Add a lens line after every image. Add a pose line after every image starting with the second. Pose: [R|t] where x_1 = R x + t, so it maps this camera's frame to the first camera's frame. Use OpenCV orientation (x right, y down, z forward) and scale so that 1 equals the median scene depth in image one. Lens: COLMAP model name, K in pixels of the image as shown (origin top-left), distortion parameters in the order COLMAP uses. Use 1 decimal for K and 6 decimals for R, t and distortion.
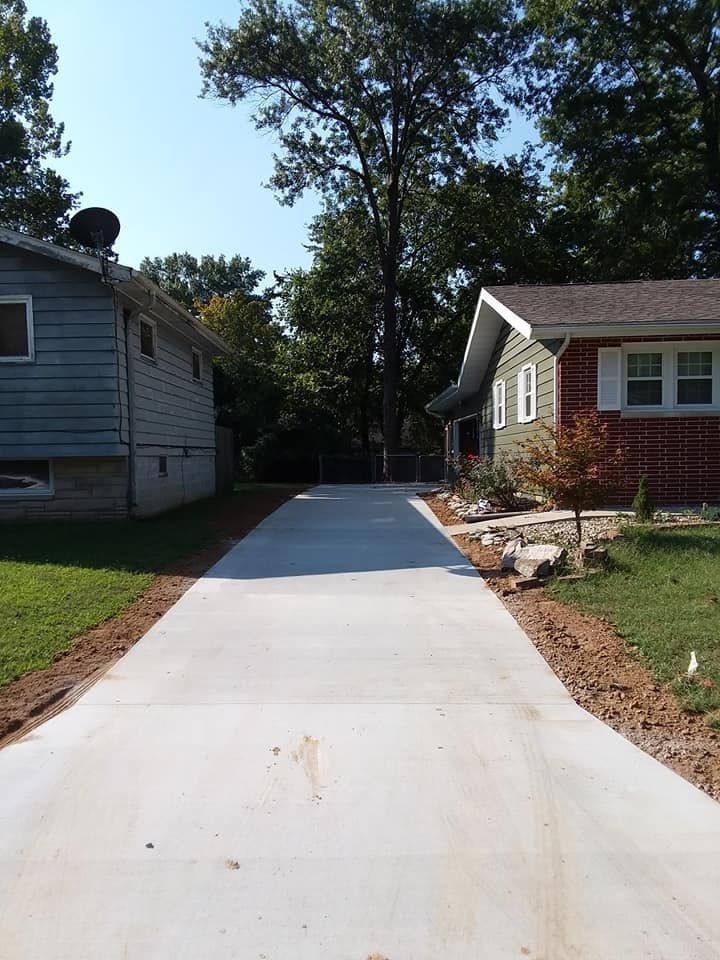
lens RADIAL K [[771.0, 0, 349.5], [0, 771.0, 482.6], [0, 0, 1]] dist [0.063316, -0.165127]
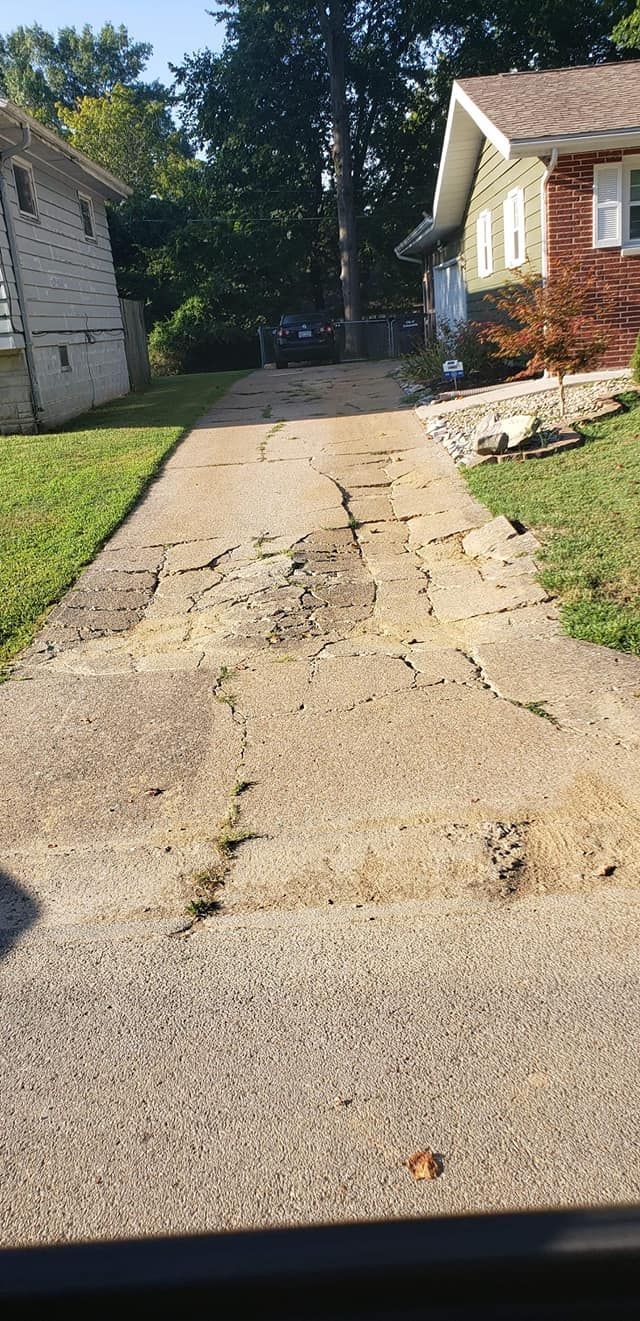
lens RADIAL K [[1081.9, 0, 320.0], [0, 1081.9, 660.5], [0, 0, 1]] dist [0.006154, 0.007625]
pose [[0.997347, -0.072585, -0.005544, 0.004561], [0.071475, 0.961948, 0.263719, 0.002651], [-0.013809, -0.263416, 0.964584, -0.153157]]
